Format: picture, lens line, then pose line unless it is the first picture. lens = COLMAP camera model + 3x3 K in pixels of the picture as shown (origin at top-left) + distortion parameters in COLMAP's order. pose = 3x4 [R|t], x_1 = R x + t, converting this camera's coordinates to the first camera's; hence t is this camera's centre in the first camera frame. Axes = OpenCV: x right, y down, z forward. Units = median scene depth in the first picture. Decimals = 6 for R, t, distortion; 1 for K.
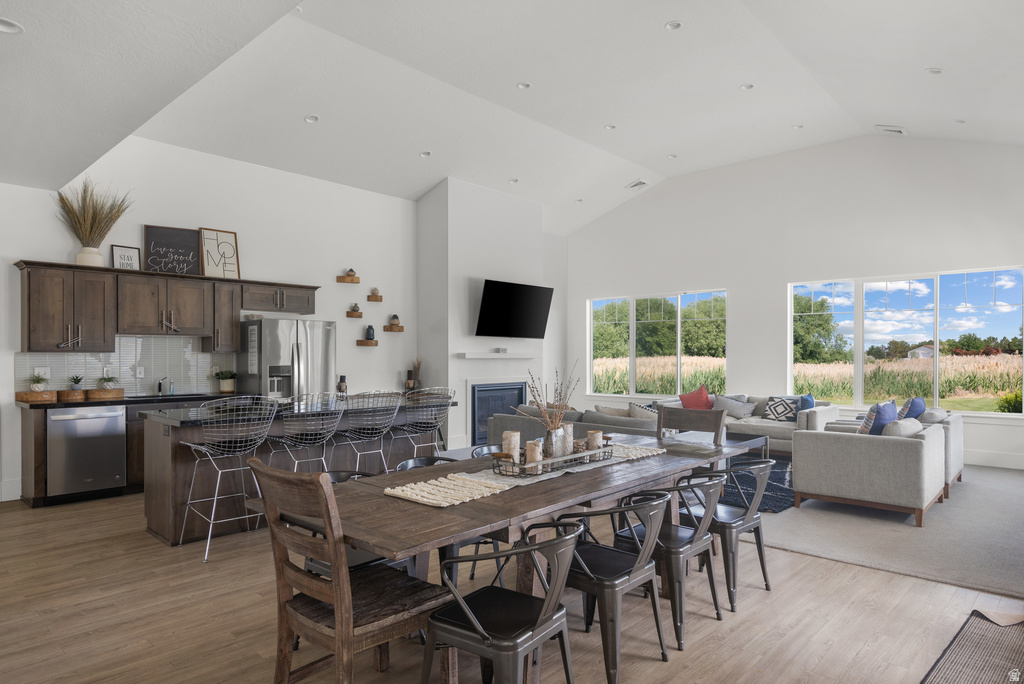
lens RADIAL K [[605.0, 0, 514.9], [0, 605.0, 357.2], [0, 0, 1]] dist [0.000824, -0.000874]
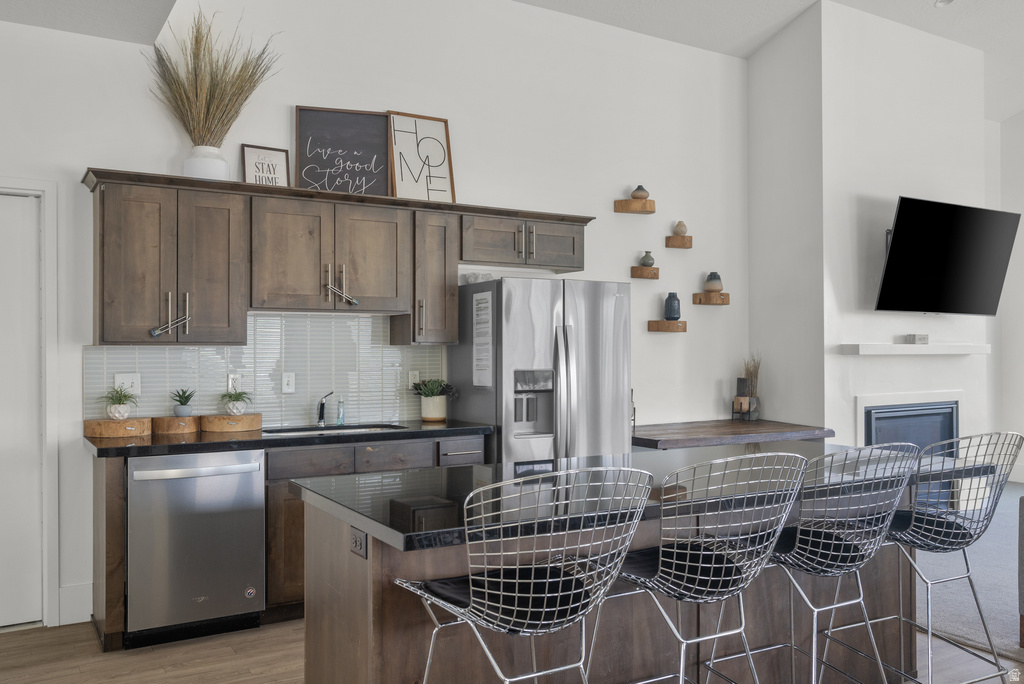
lens RADIAL K [[816.0, 0, 512.0], [0, 816.0, 342.0], [0, 0, 1]] dist [-0.001112, 0.003750]
pose [[0.962877, -0.005767, -0.269880, -0.216360], [0.002306, 0.999911, -0.013140, -0.000846], [0.269932, 0.012029, 0.962804, 0.331563]]
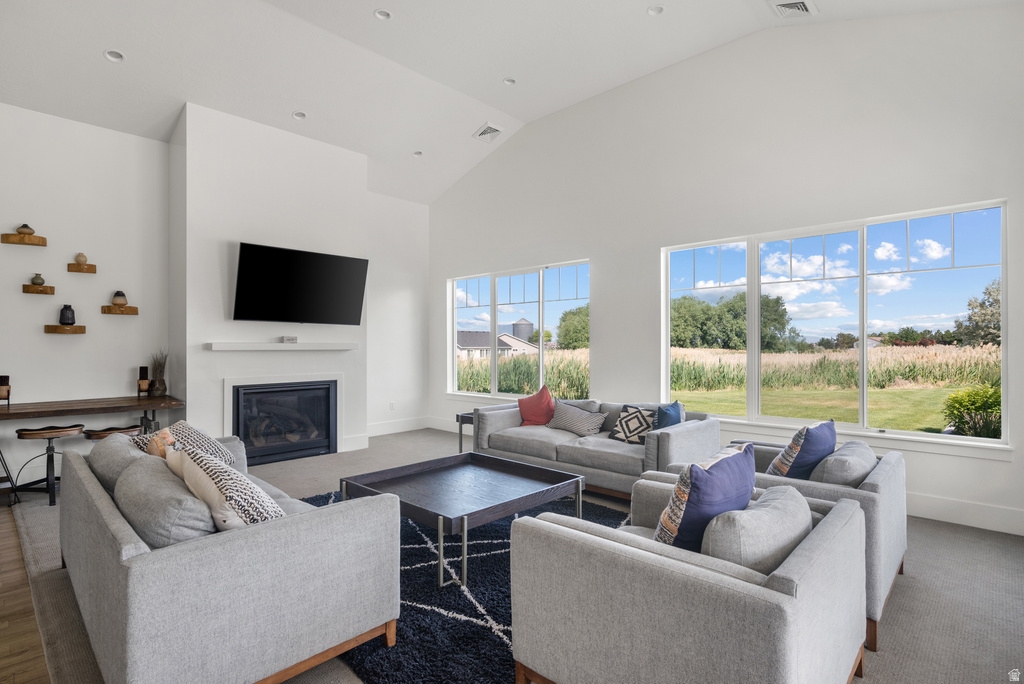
lens RADIAL K [[508.8, 0, 512.0], [0, 508.8, 342.0], [0, 0, 1]] dist [-0.001043, -0.000220]
pose [[0.999855, -0.001496, -0.016935, 0.355211], [0.001300, 0.999932, -0.011611, -0.000873], [0.016951, 0.011587, 0.999789, 0.481420]]
